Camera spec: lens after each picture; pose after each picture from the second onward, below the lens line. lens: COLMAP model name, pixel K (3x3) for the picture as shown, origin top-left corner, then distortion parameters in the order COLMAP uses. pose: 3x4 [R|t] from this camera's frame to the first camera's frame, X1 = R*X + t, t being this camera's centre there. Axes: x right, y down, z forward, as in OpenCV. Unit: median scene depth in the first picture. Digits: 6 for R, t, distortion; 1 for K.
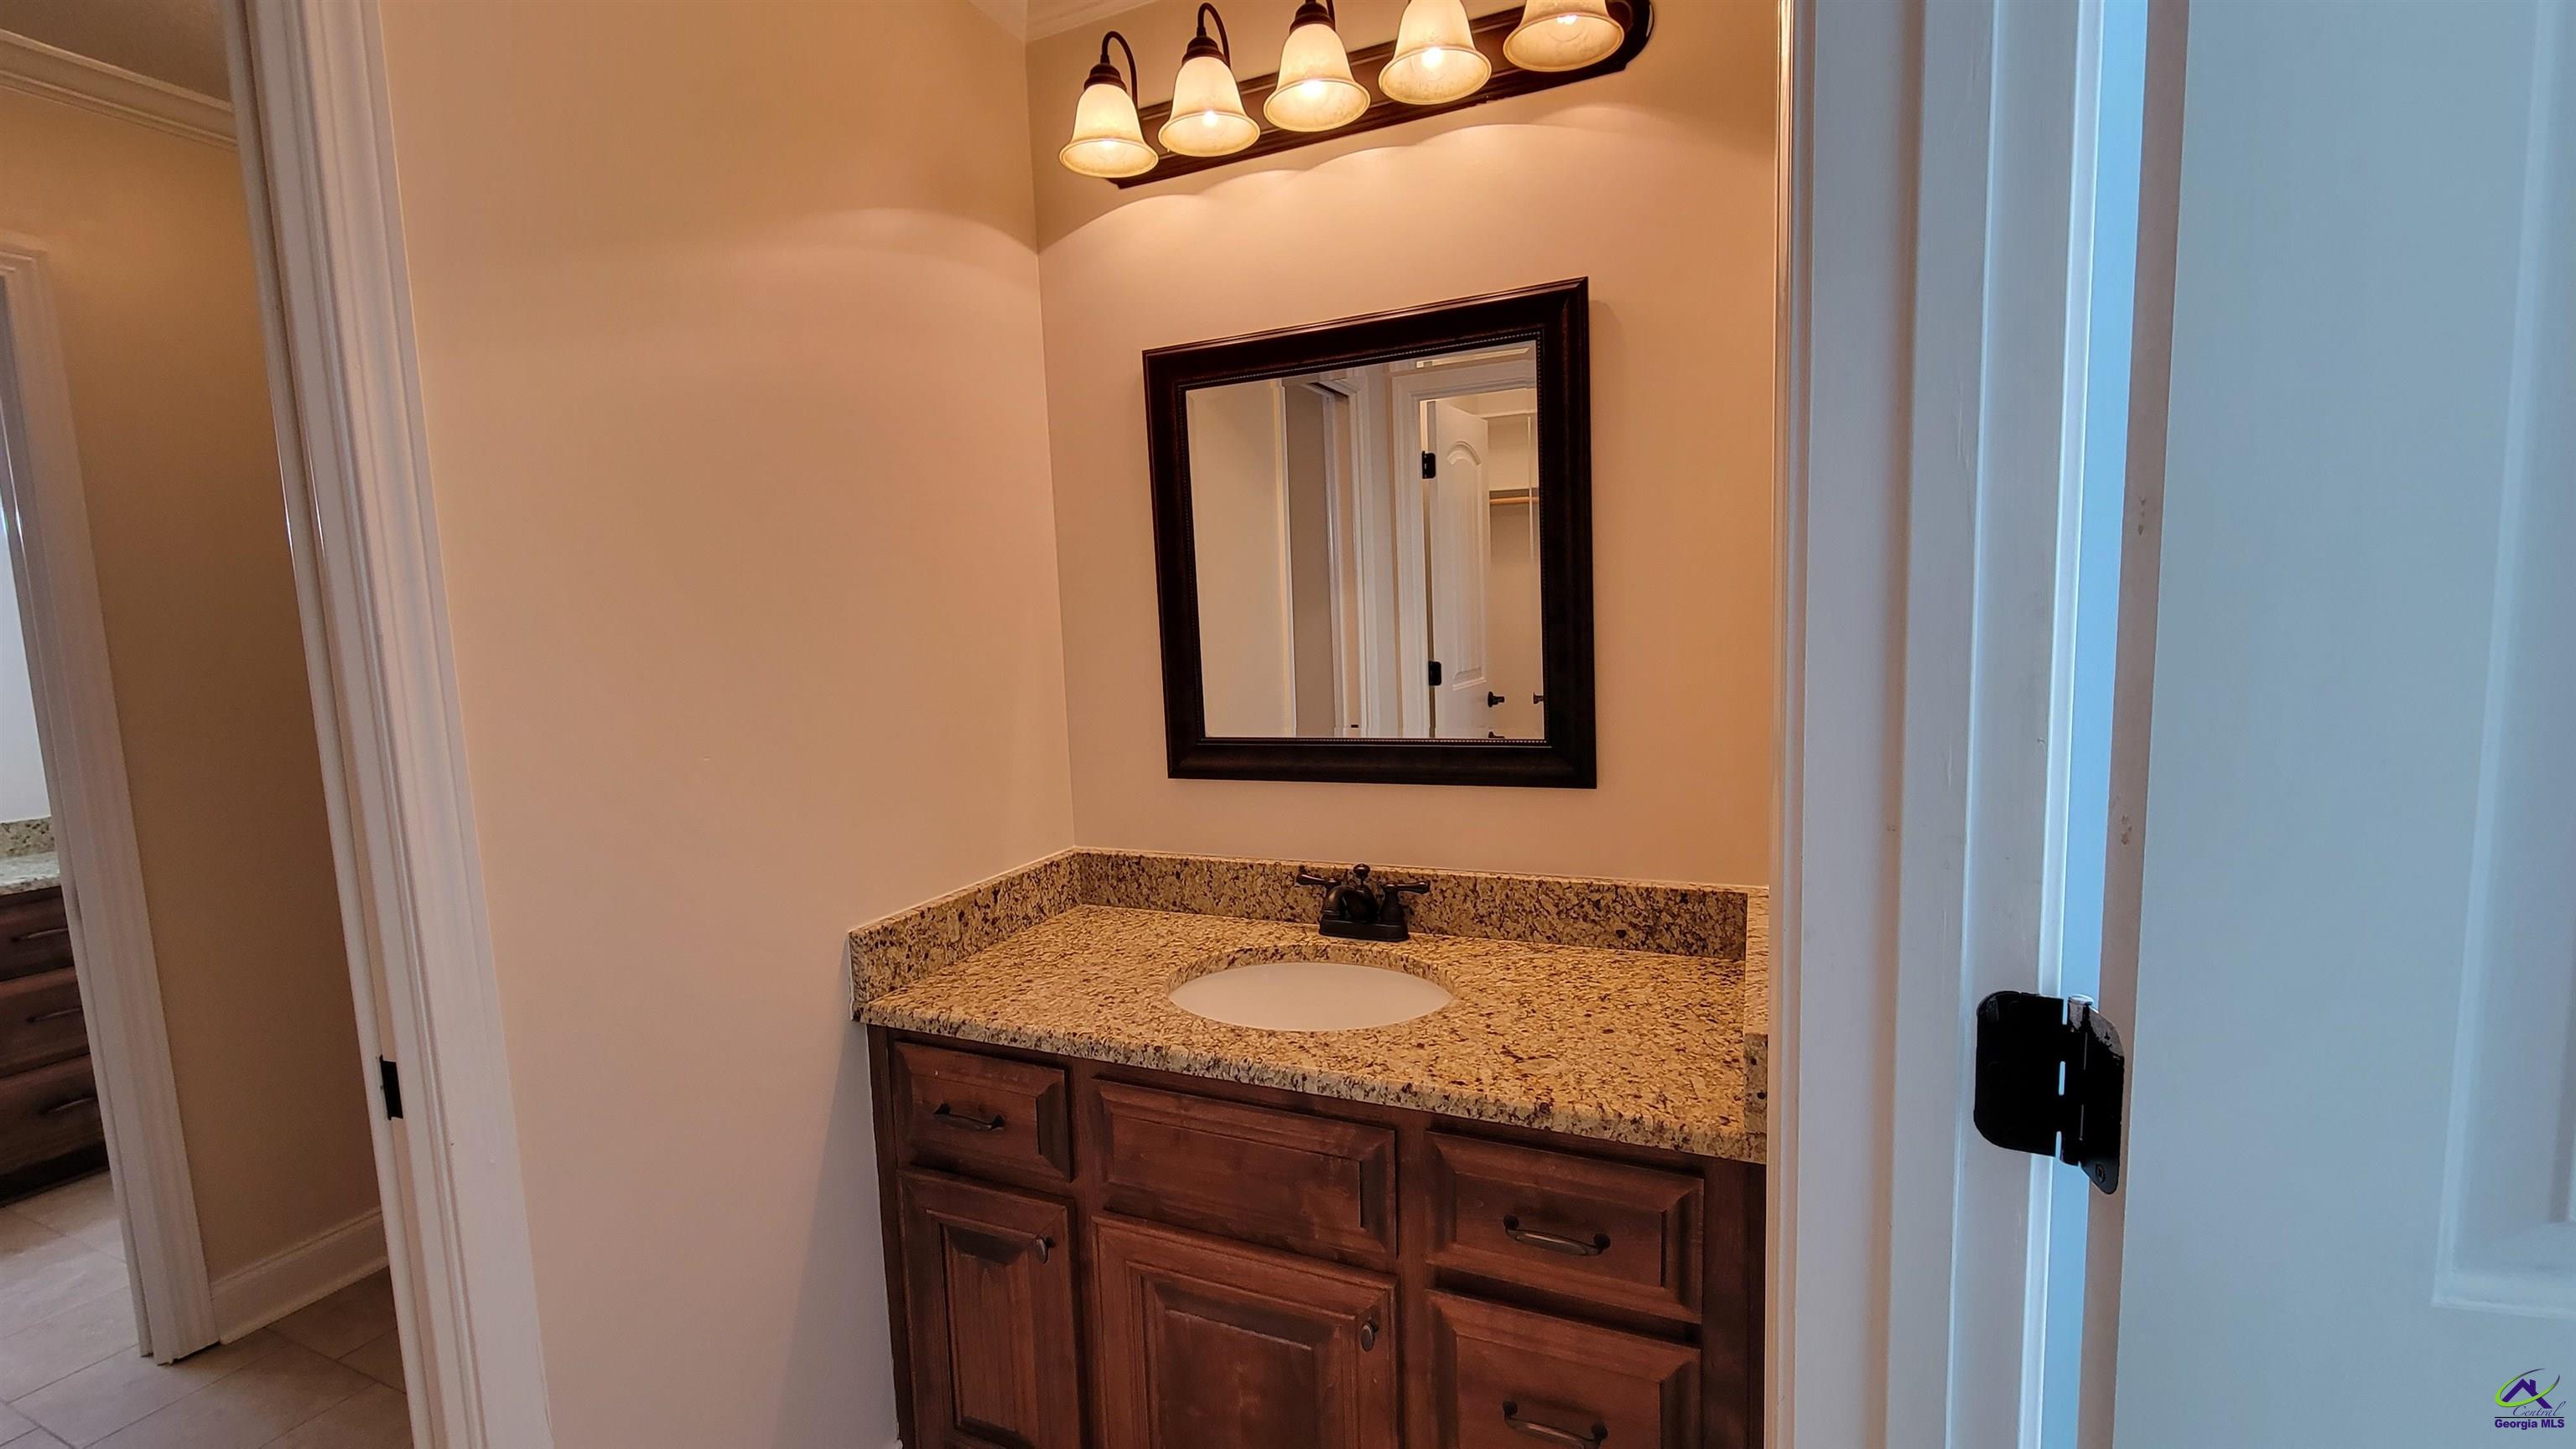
lens RADIAL K [[1057.9, 0, 1288.0], [0, 1057.9, 724.5], [0, 0, 1]] dist [-0.000695, -0.000430]
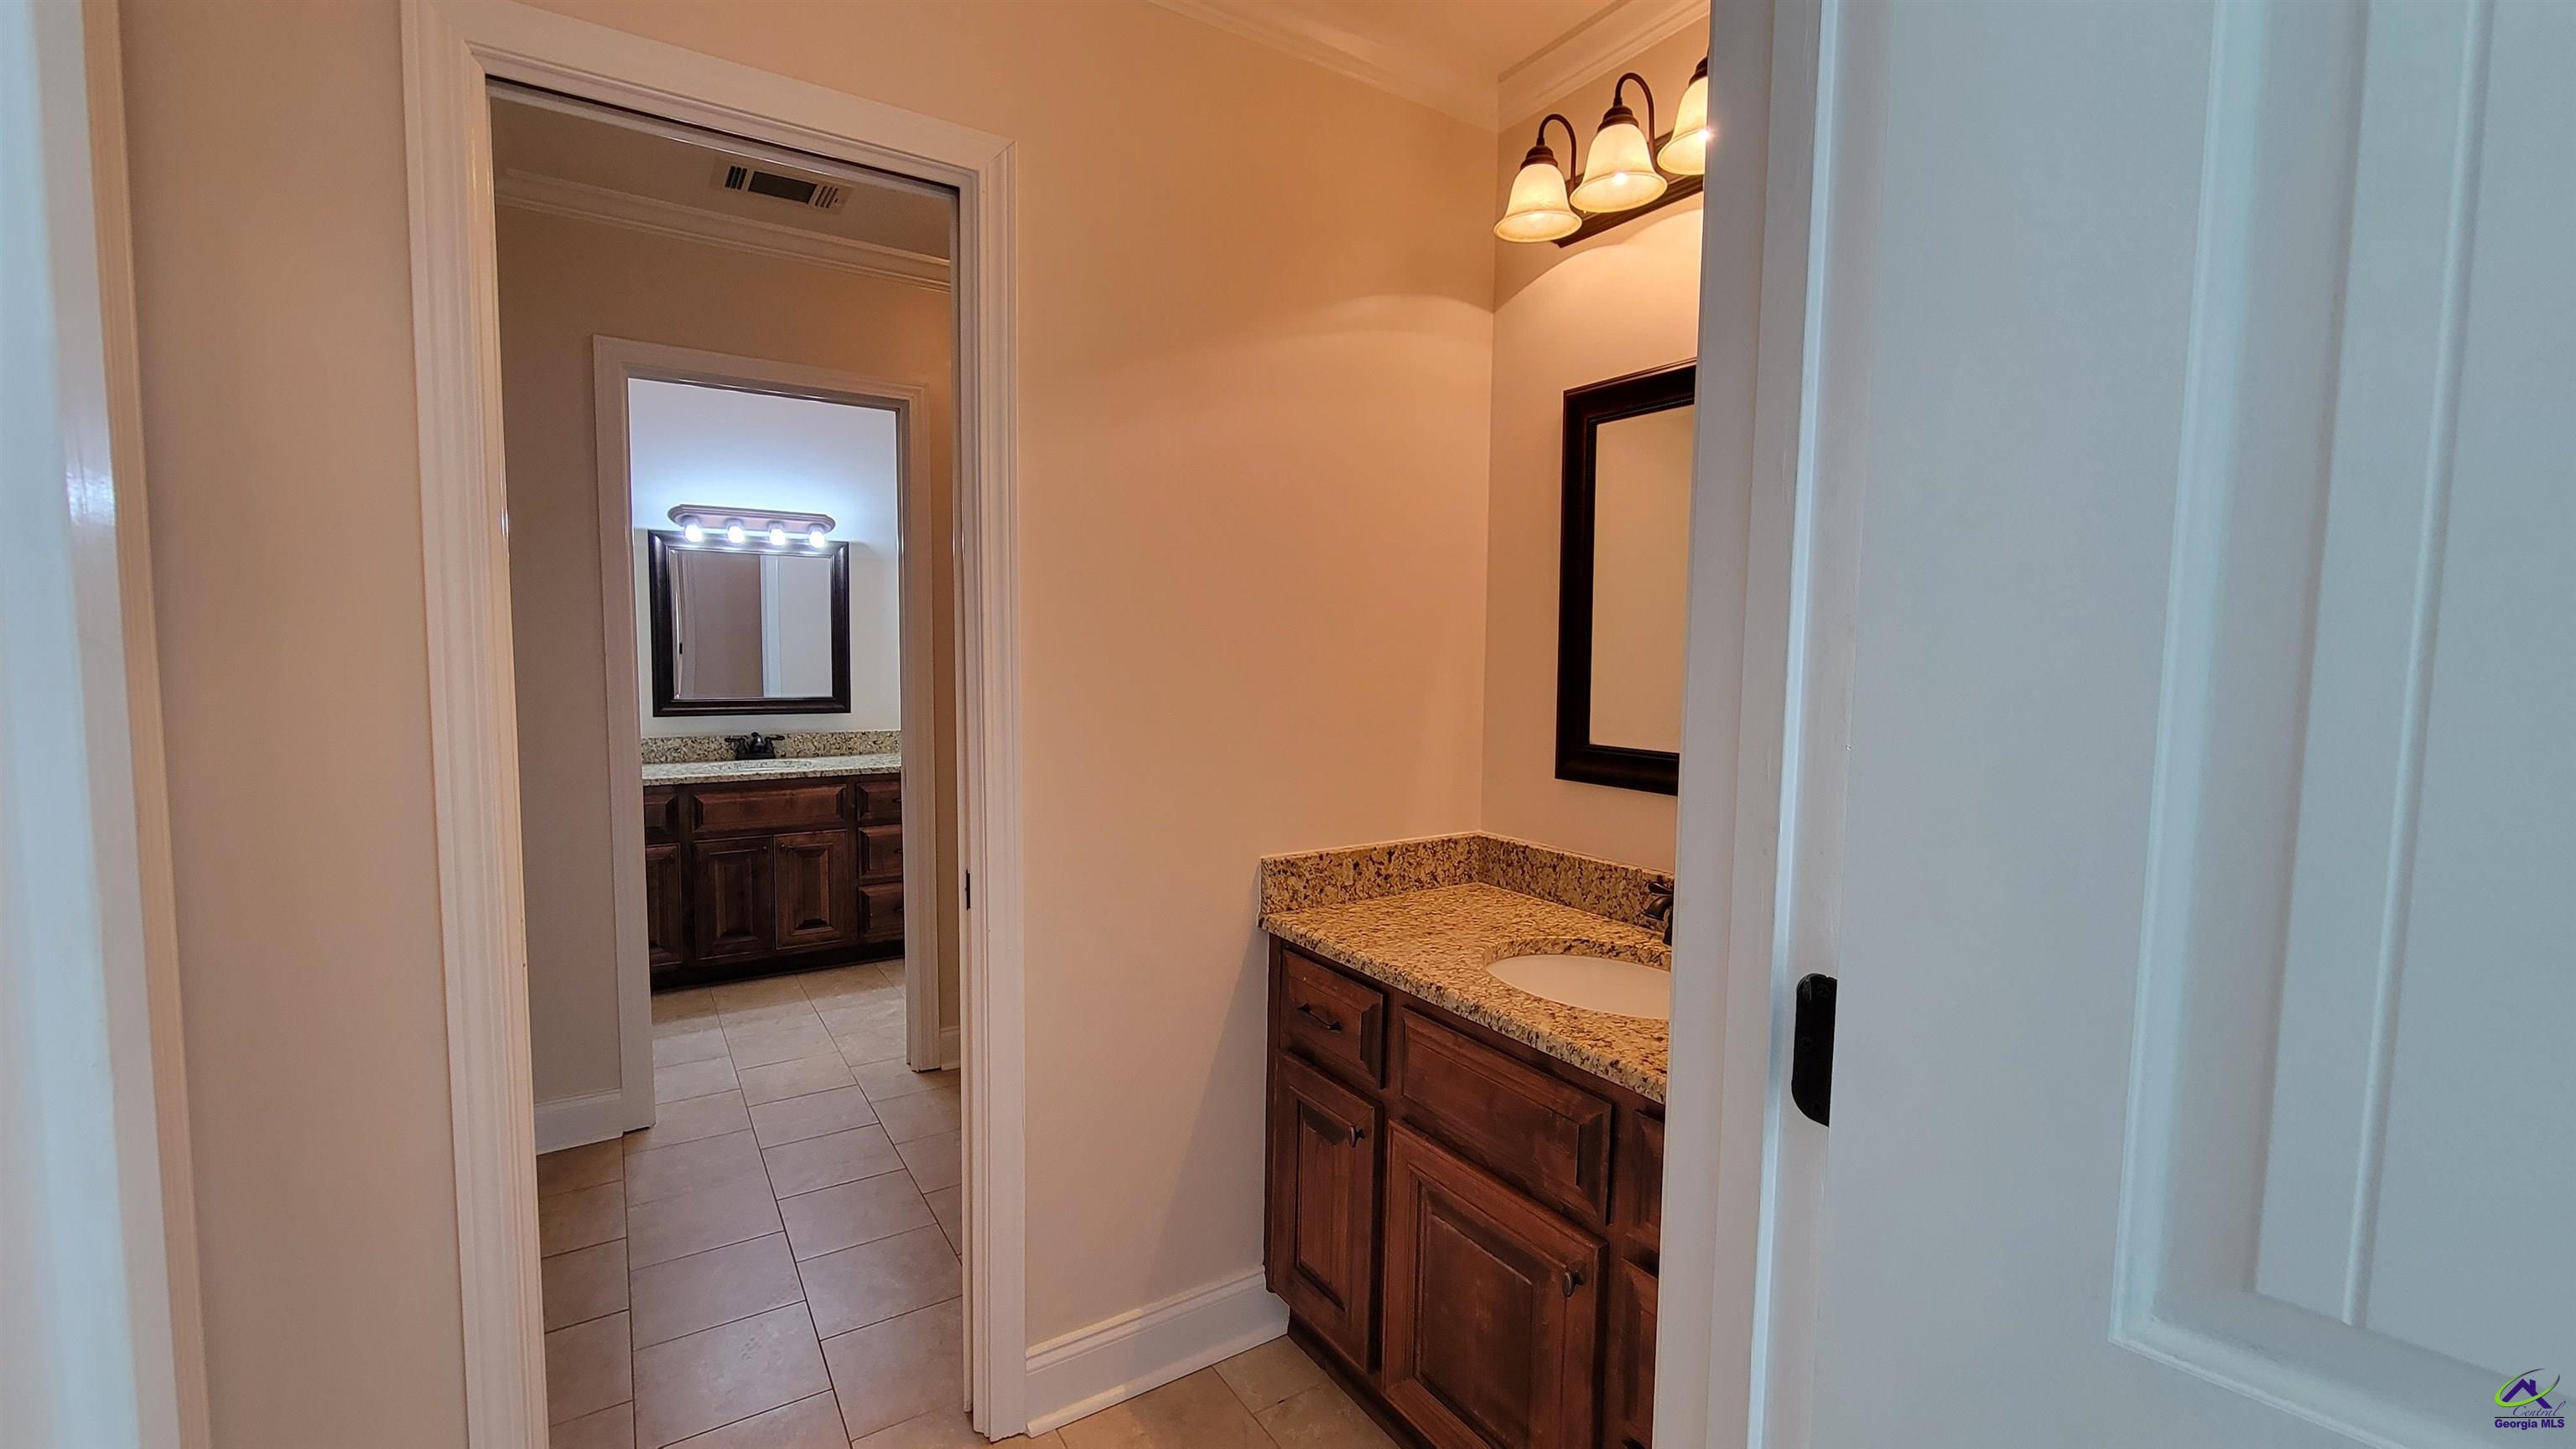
lens RADIAL K [[1054.6, 0, 1288.0], [0, 1054.6, 724.5], [0, 0, 1]] dist [0.006071, -0.000456]
pose [[0.837295, 0.091152, -0.539100, 0.298948], [-0.101268, 0.994799, 0.010918, 0.014188], [0.537292, 0.045452, 0.842171, -0.087585]]
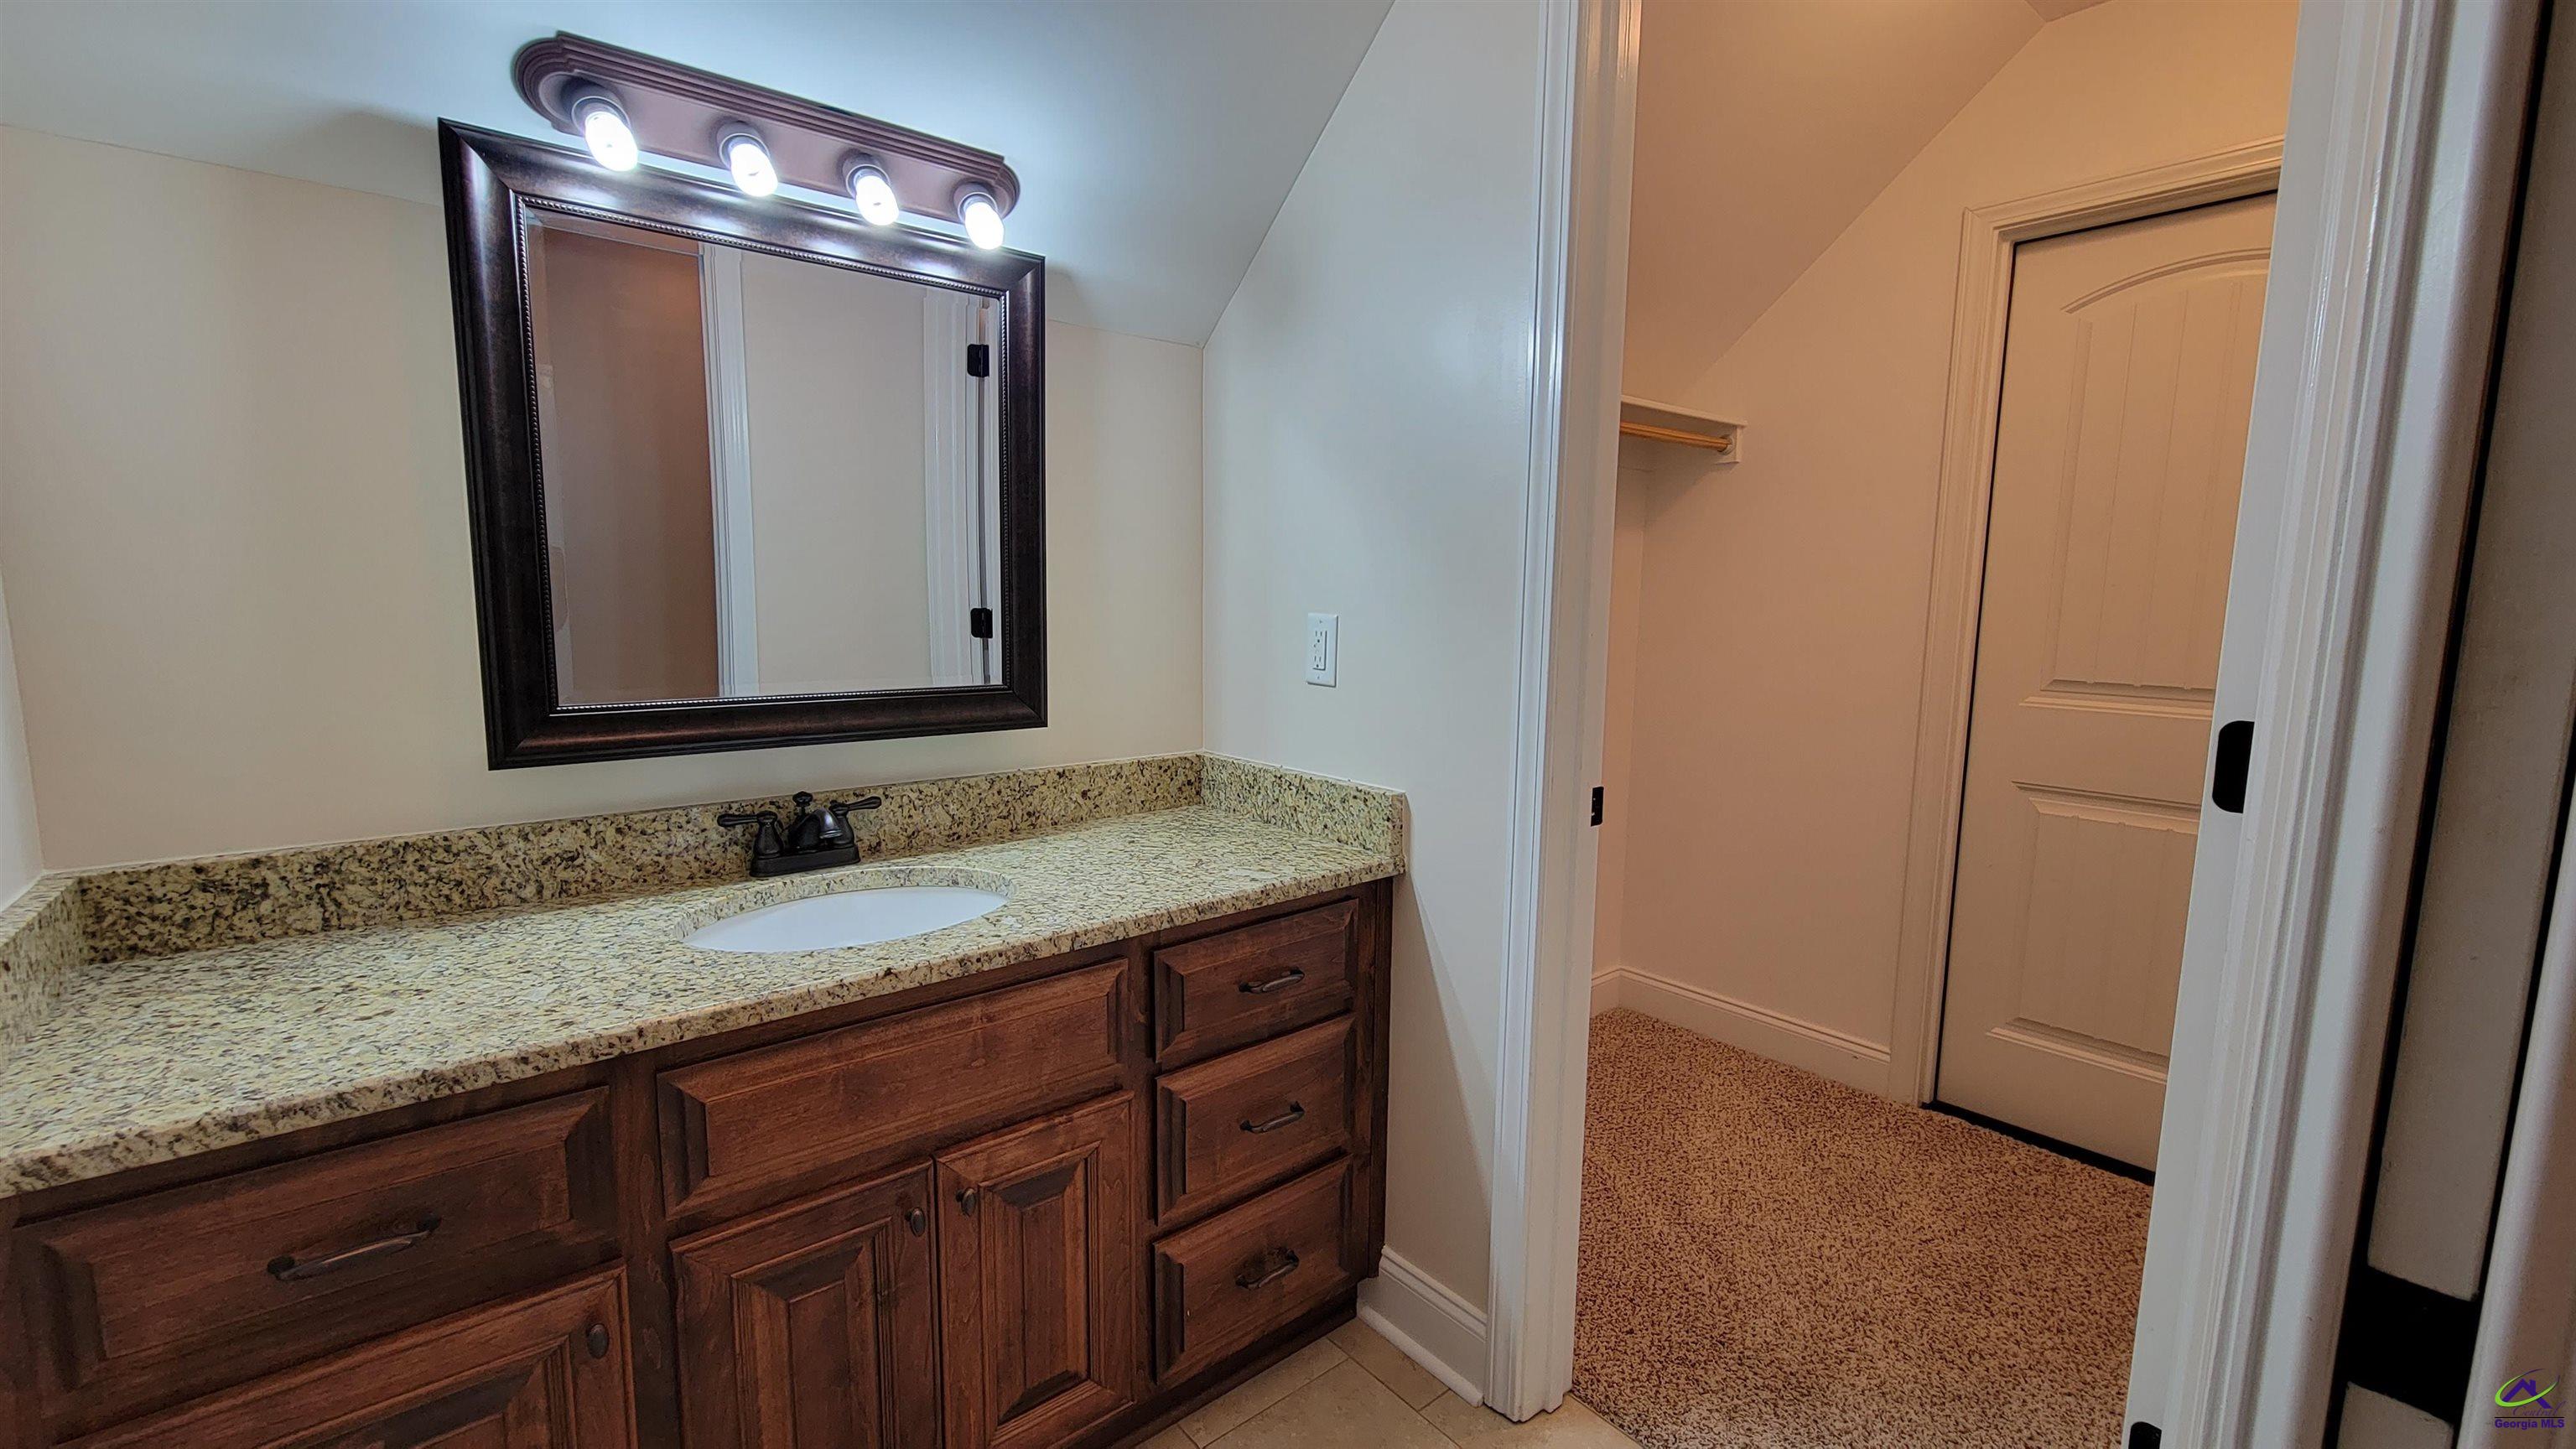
lens RADIAL K [[1054.6, 0, 1288.0], [0, 1054.6, 724.5], [0, 0, 1]] dist [0.006071, -0.000456]
pose [[0.894309, 0.106591, -0.434568, -1.675600], [-0.093579, 0.994289, 0.051300, 0.055660], [0.437554, -0.005212, 0.899177, 0.879365]]
